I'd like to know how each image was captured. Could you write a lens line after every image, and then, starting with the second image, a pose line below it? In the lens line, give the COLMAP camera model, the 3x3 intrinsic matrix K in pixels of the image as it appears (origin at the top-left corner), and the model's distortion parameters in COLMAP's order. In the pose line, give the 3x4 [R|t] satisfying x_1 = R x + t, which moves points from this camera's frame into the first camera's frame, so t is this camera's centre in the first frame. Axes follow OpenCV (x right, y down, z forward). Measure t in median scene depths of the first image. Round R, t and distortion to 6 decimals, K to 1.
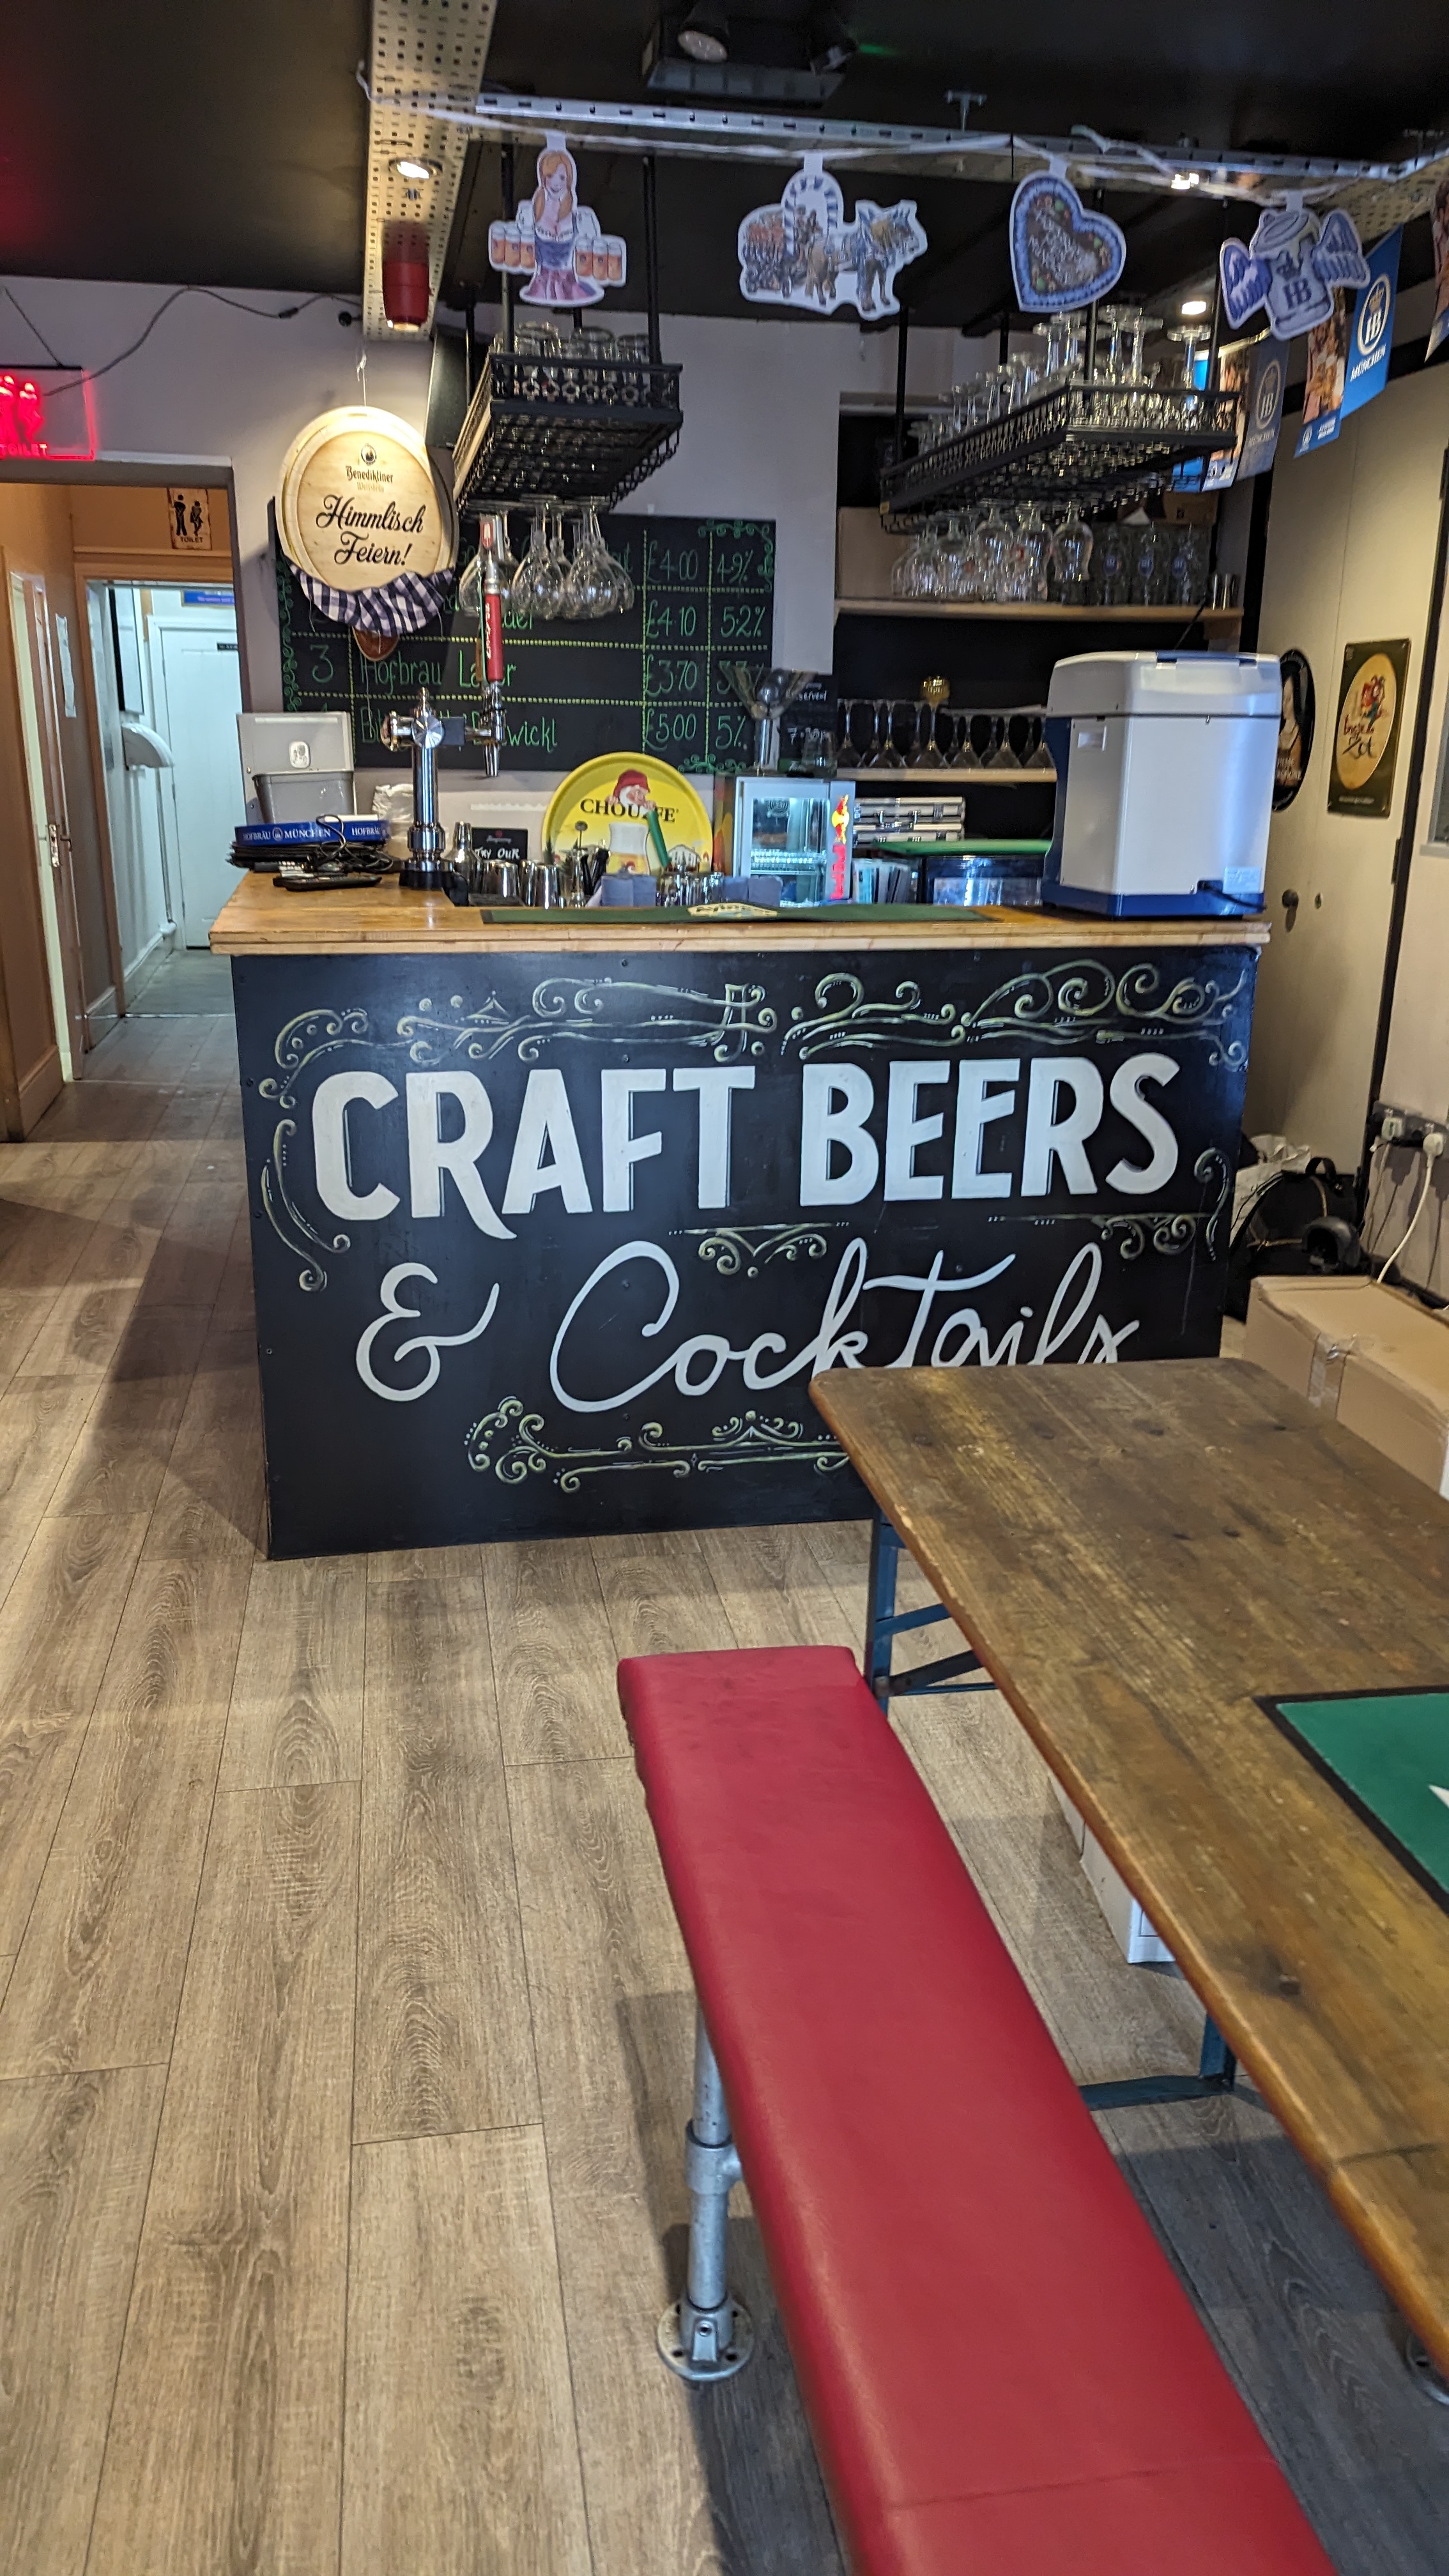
lens RADIAL K [[1827.0, 0, 741.7], [0, 1827.0, 1293.1], [0, 0, 1]] dist [0.045541, -0.022265]
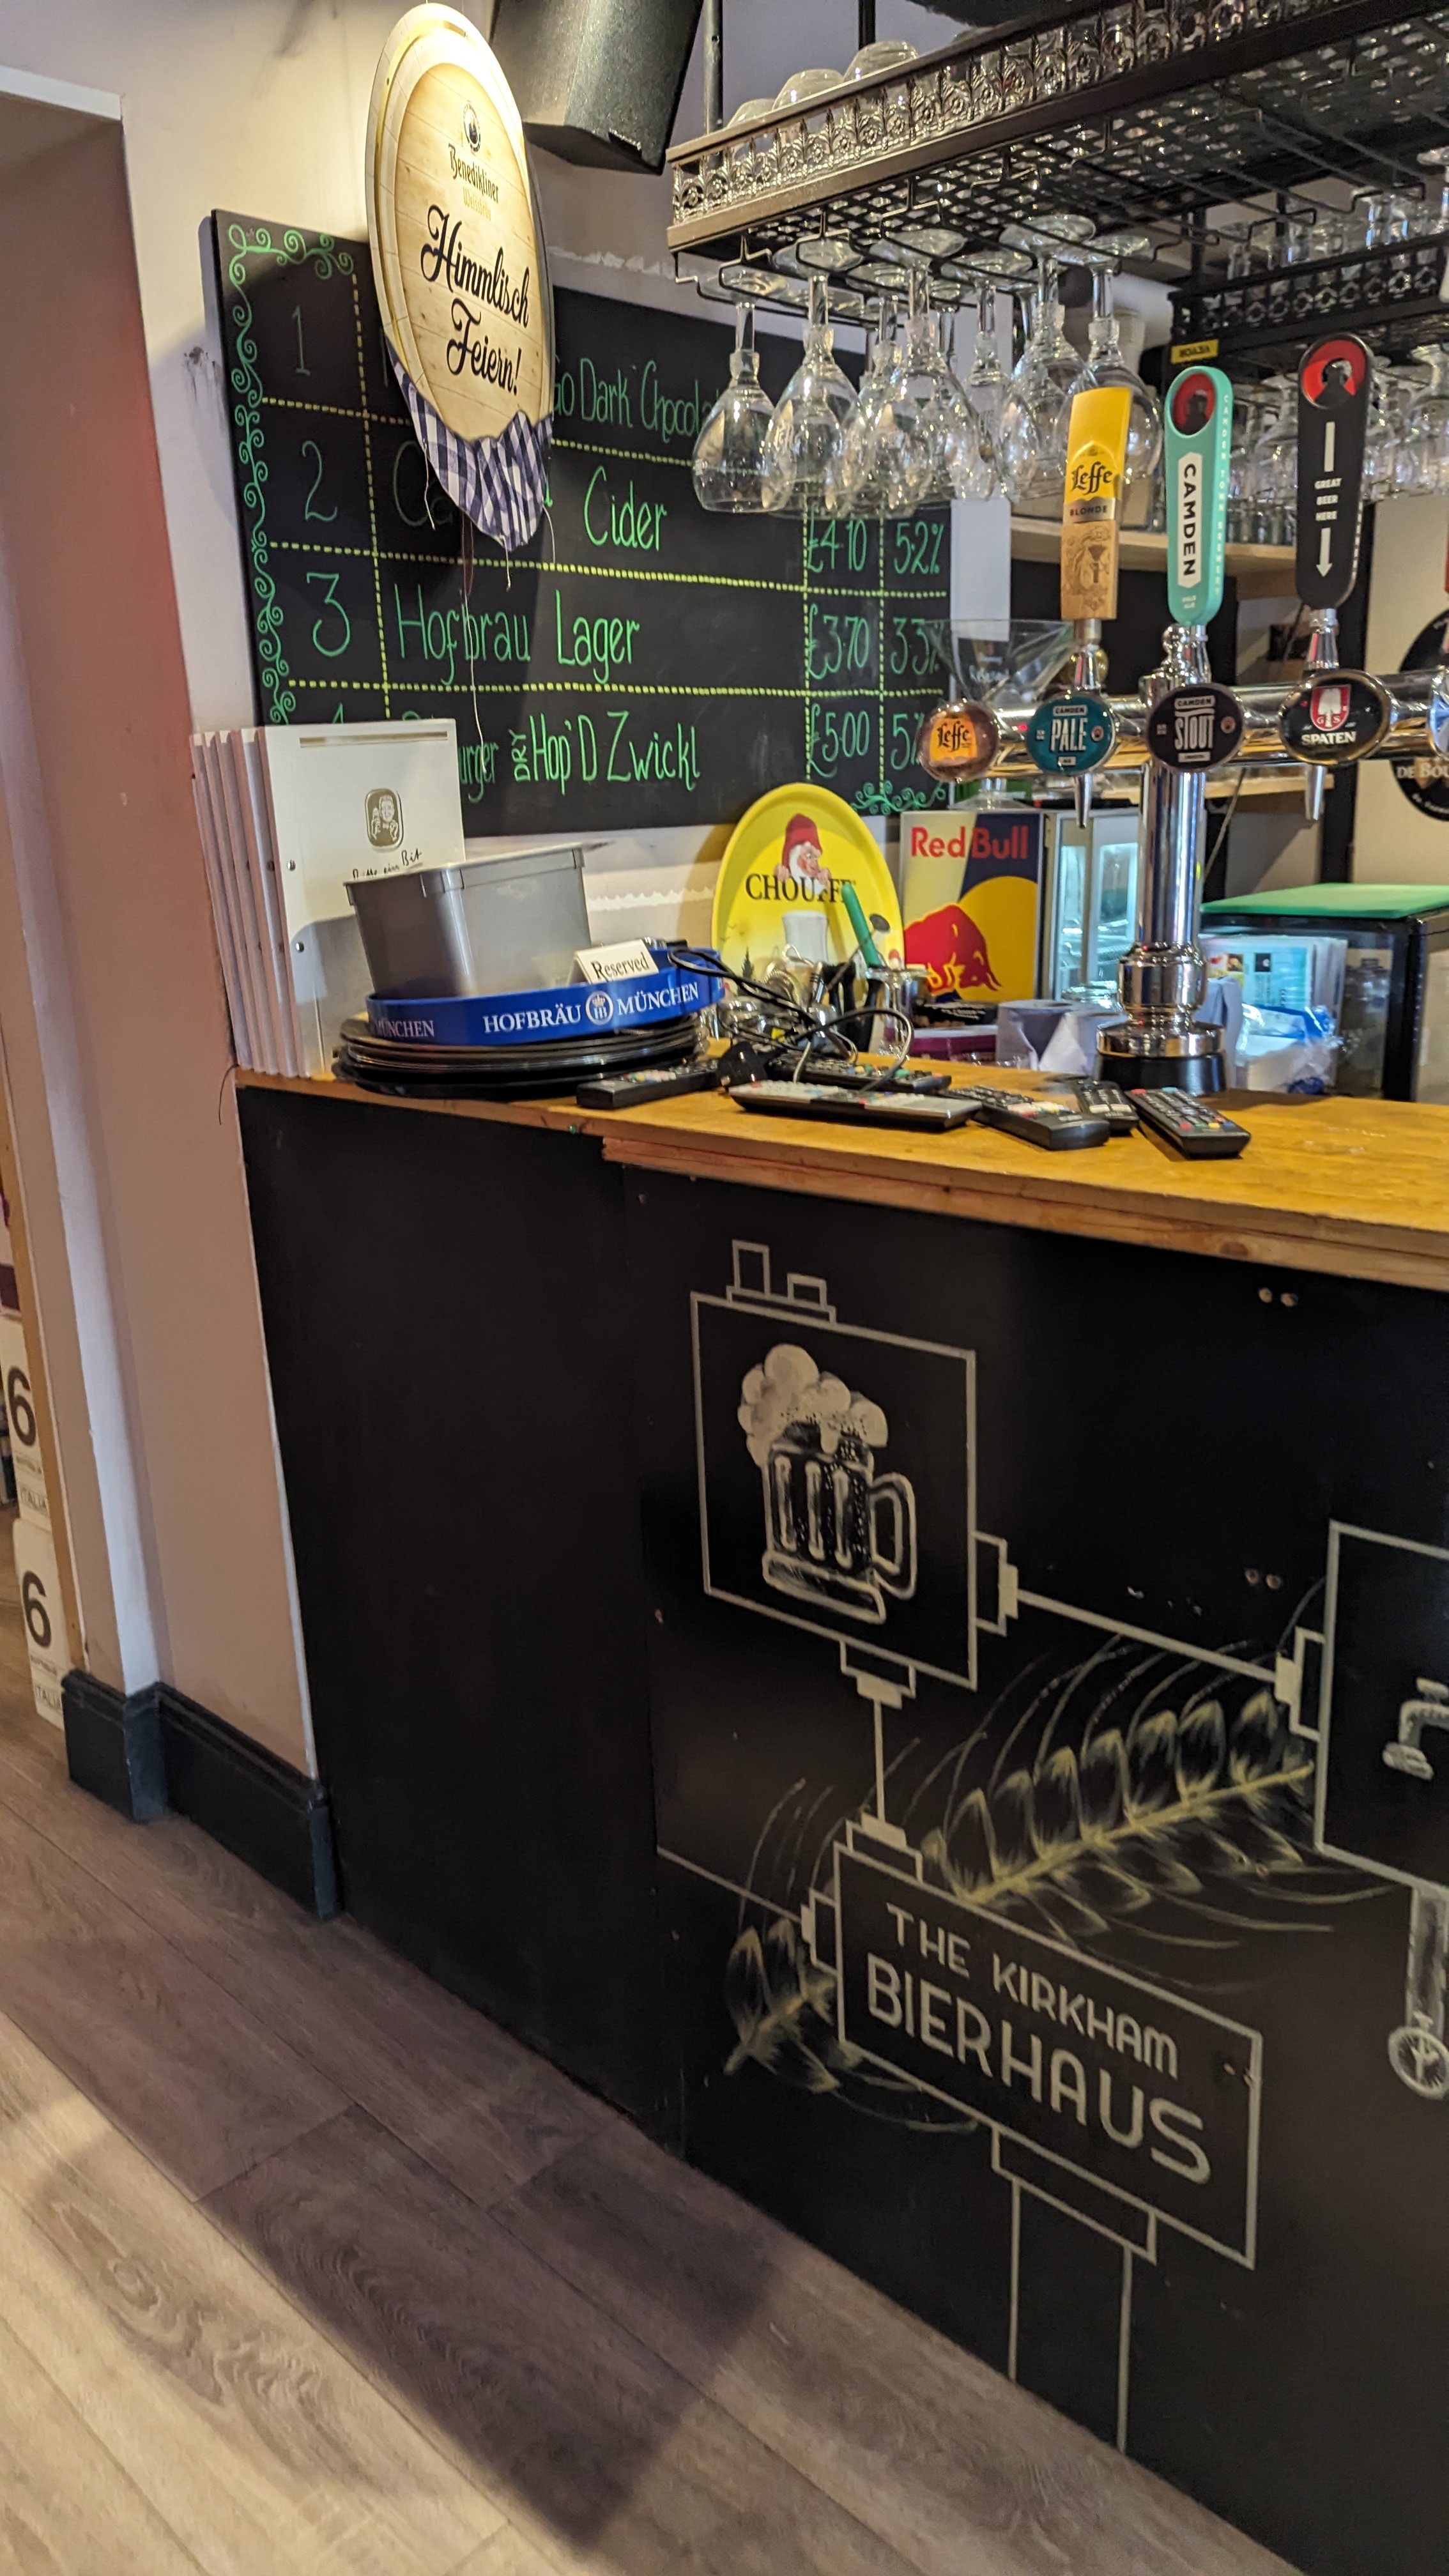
lens RADIAL K [[1827.0, 0, 711.2], [0, 1827.0, 1282.7], [0, 0, 1]] dist [0.045541, -0.022265]
pose [[0.820795, -0.193590, 0.537418, -0.416706], [0.209569, 0.977271, 0.031961, -0.178146], [-0.531390, 0.086393, 0.842710, 0.586094]]
